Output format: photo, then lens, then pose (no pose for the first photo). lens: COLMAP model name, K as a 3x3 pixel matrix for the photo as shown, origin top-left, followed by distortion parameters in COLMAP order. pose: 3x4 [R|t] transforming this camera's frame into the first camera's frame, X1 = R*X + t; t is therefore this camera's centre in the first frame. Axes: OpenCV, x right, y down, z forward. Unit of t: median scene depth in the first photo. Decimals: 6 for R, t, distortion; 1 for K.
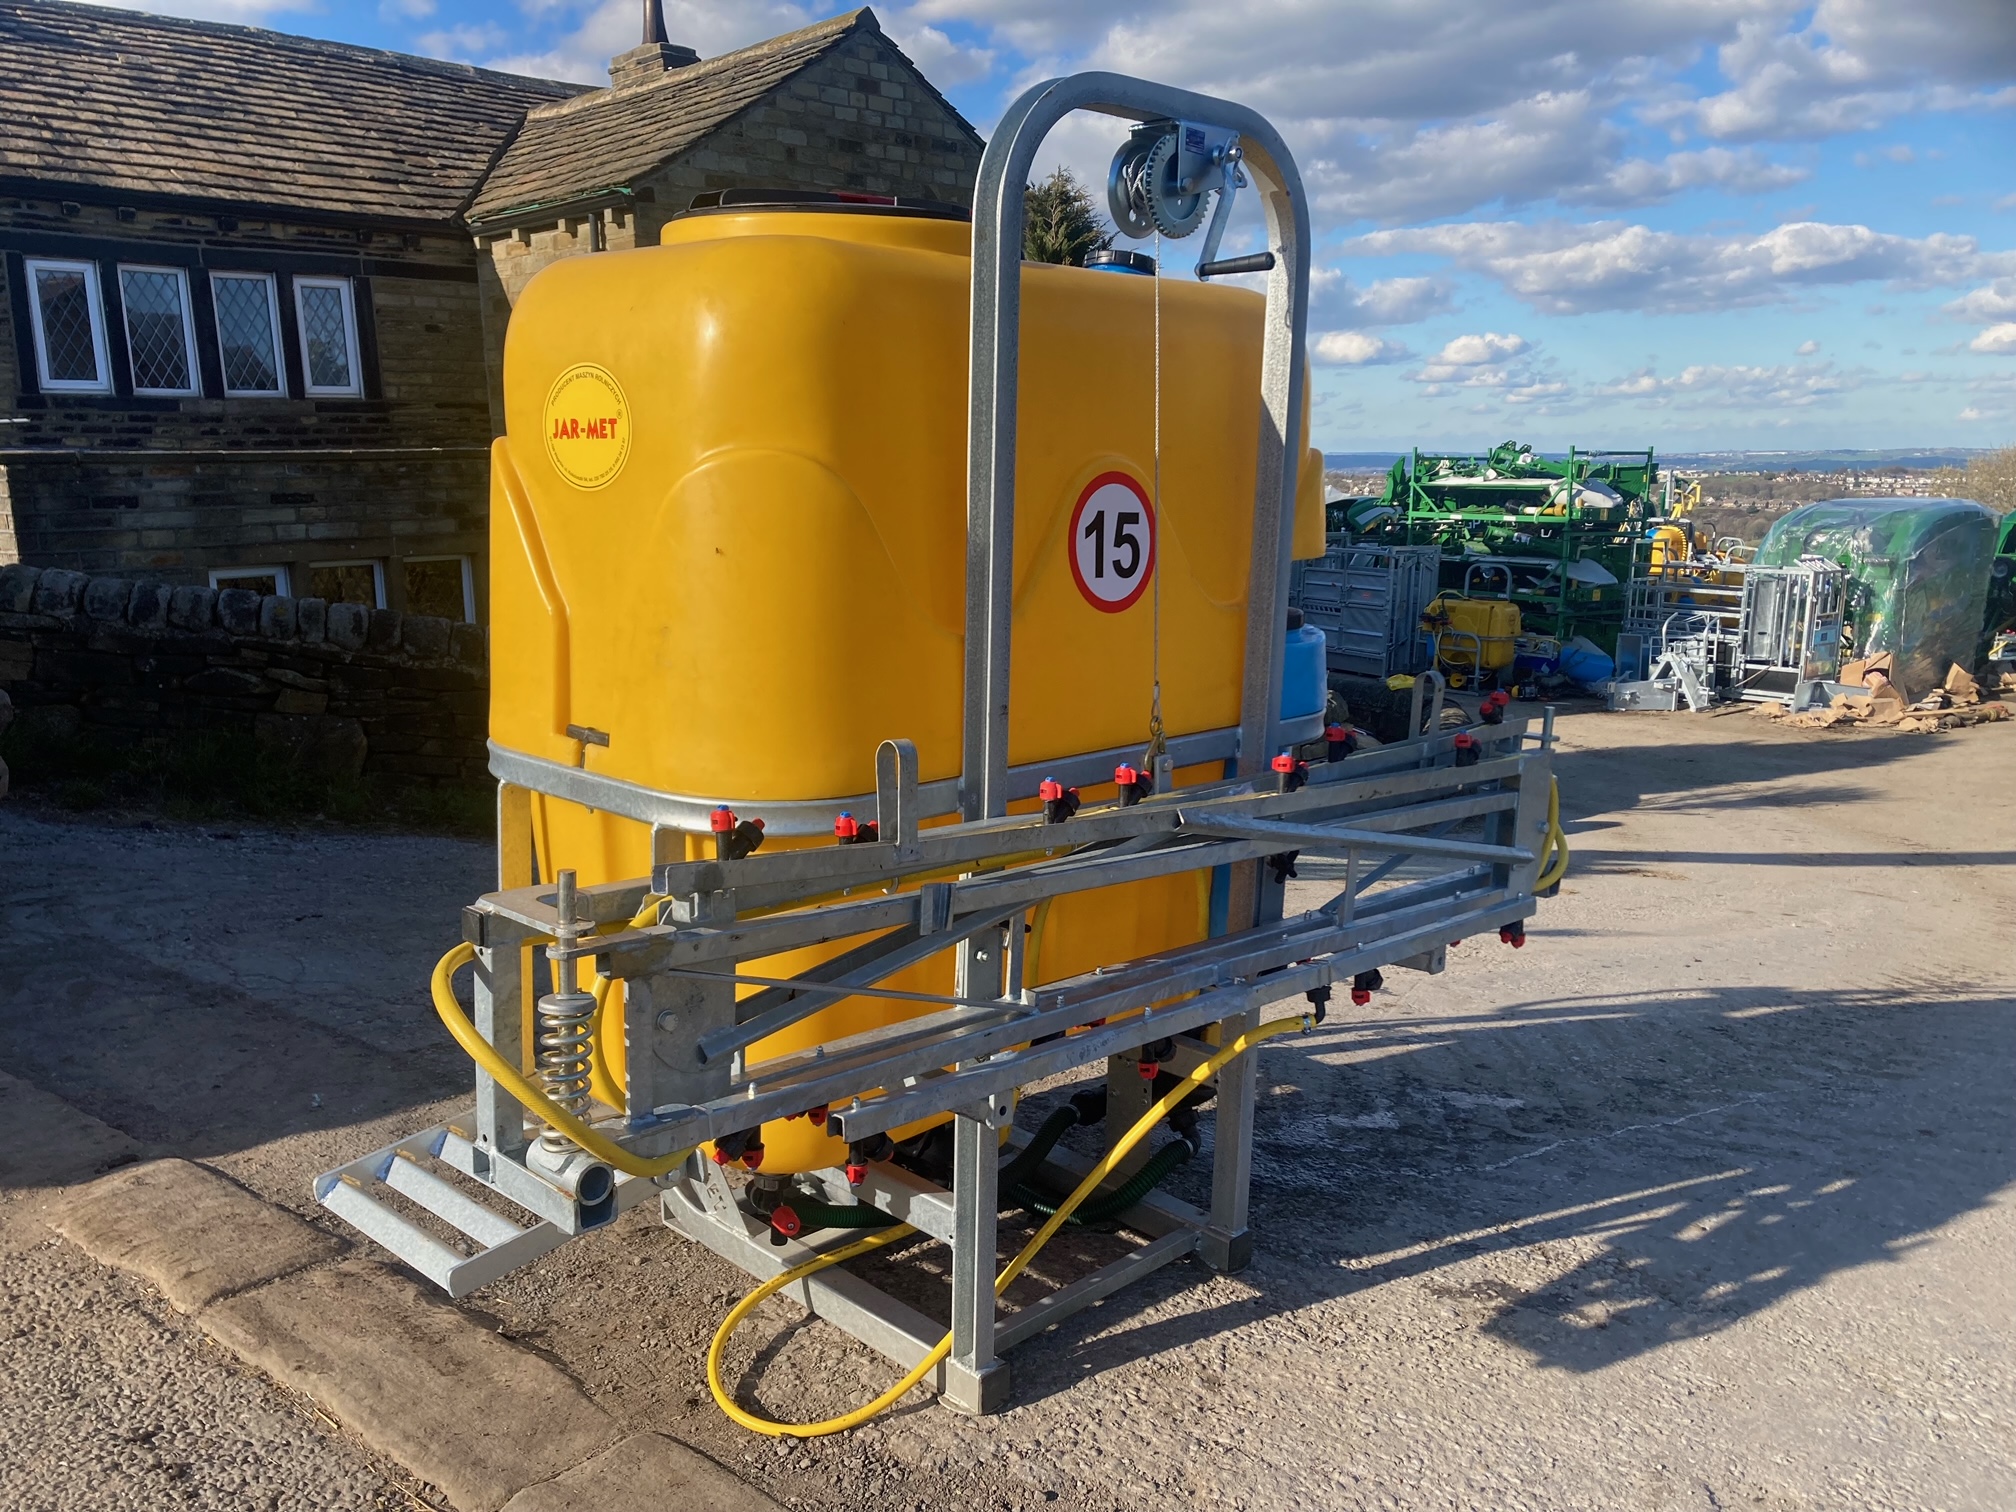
lens RADIAL K [[1662.5, 0, 967.5], [0, 1662.5, 815.5], [0, 0, 1]] dist [0.033866, -0.030317]
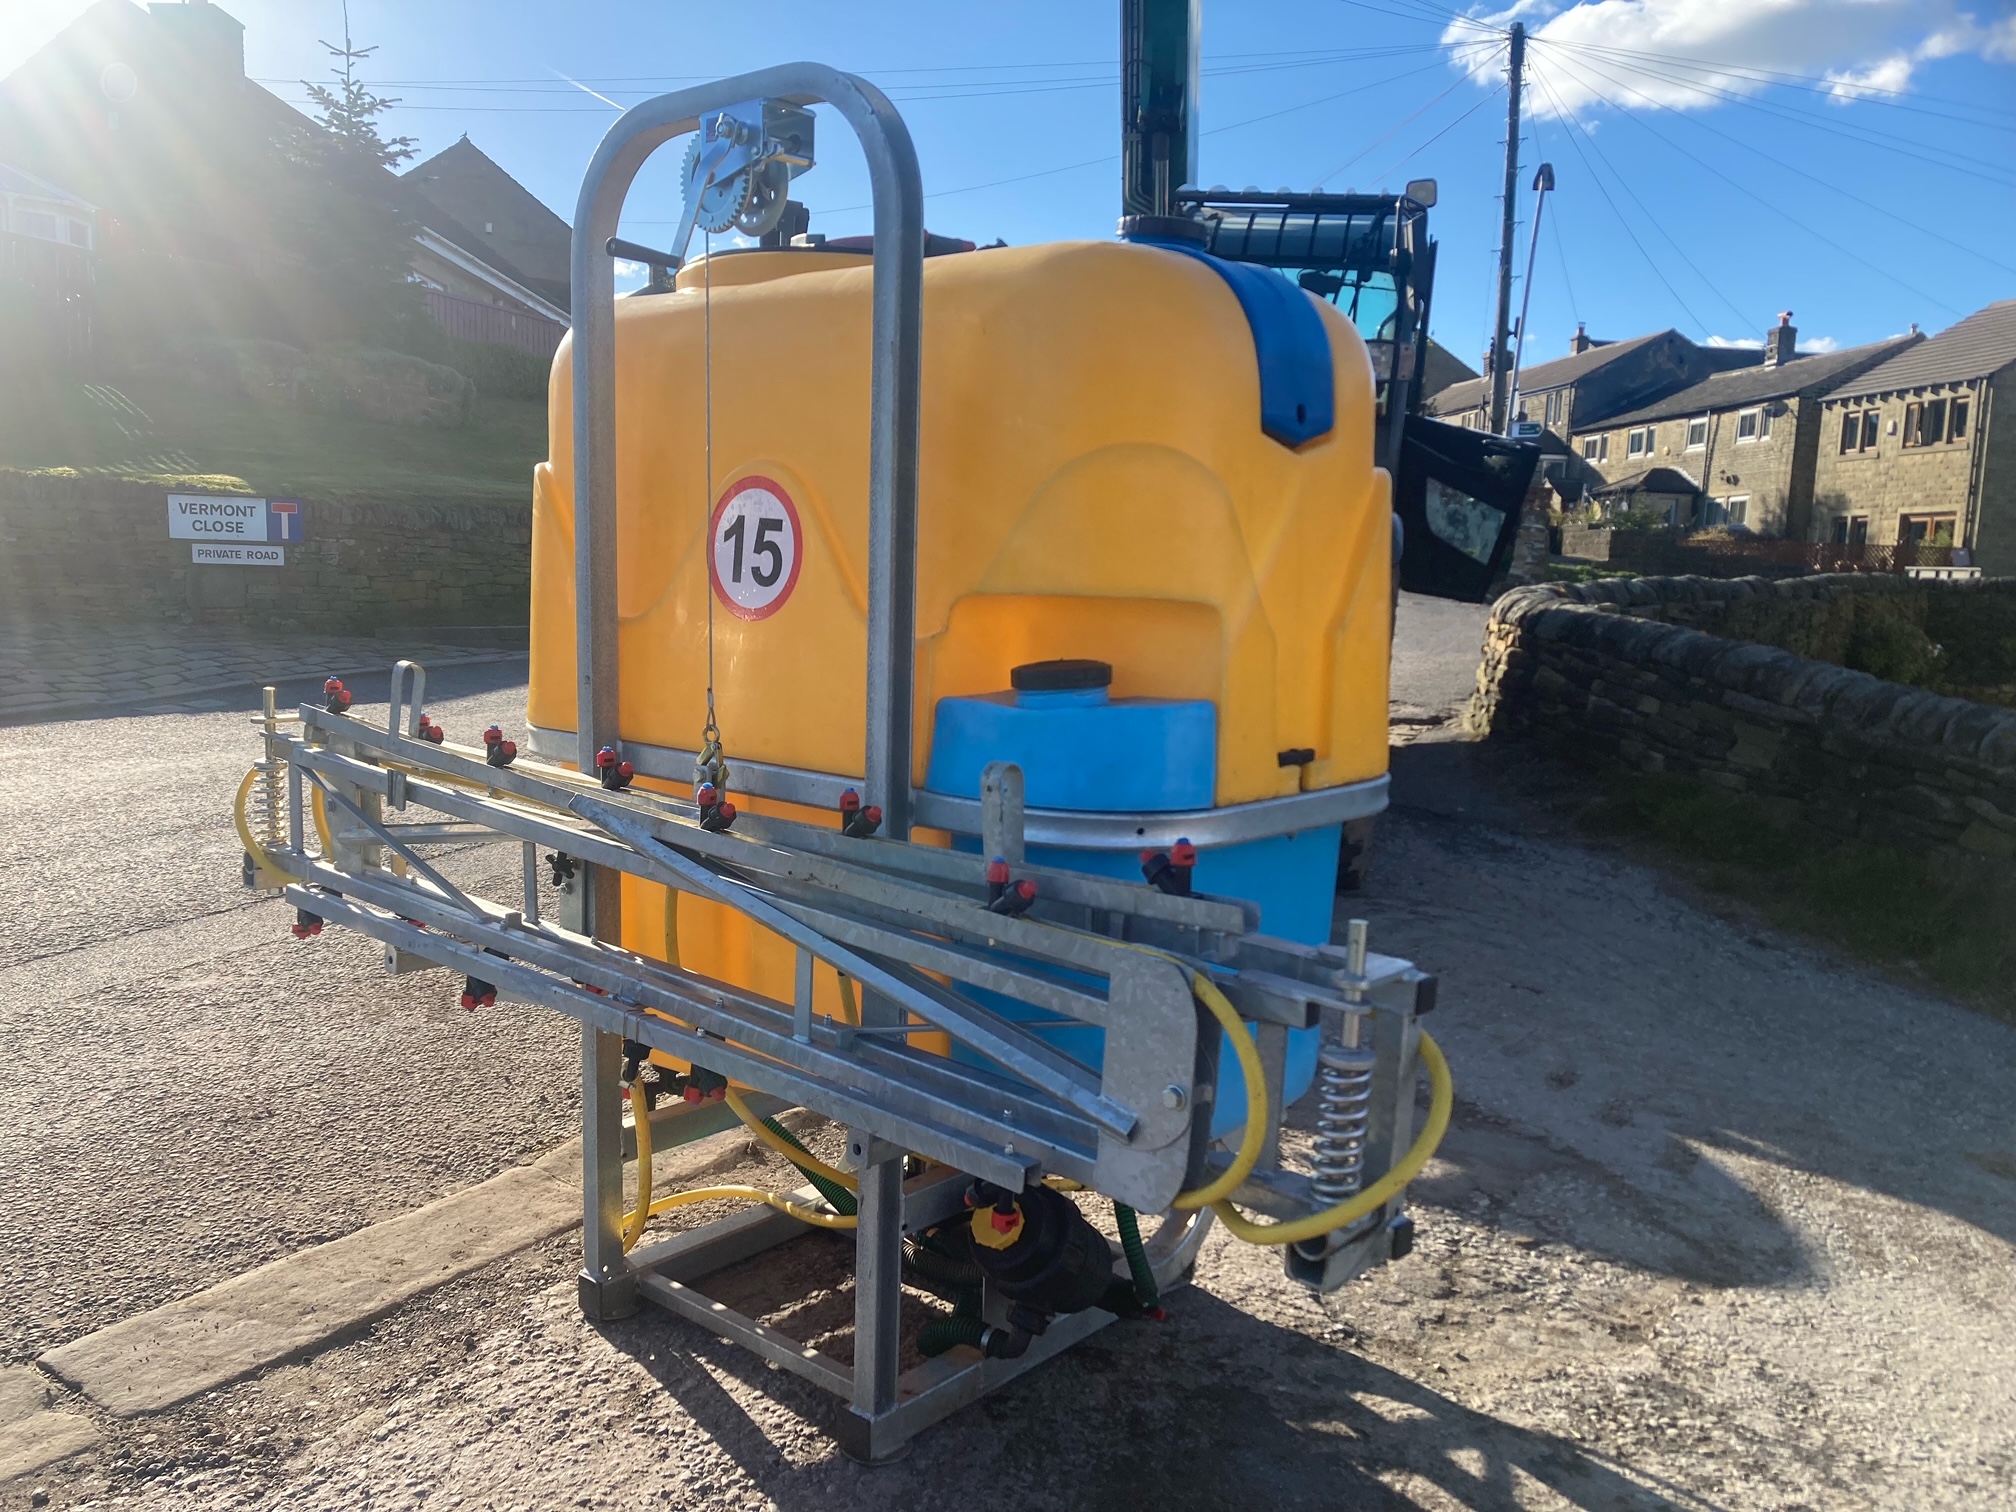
lens RADIAL K [[1662.5, 0, 934.5], [0, 1662.5, 805.8], [0, 0, 1]] dist [0.033866, -0.030317]
pose [[0.050672, 0.145267, -0.988094, 0.186797], [-0.241365, 0.961819, 0.129026, -0.029419], [0.969111, 0.231953, 0.083800, 0.182343]]
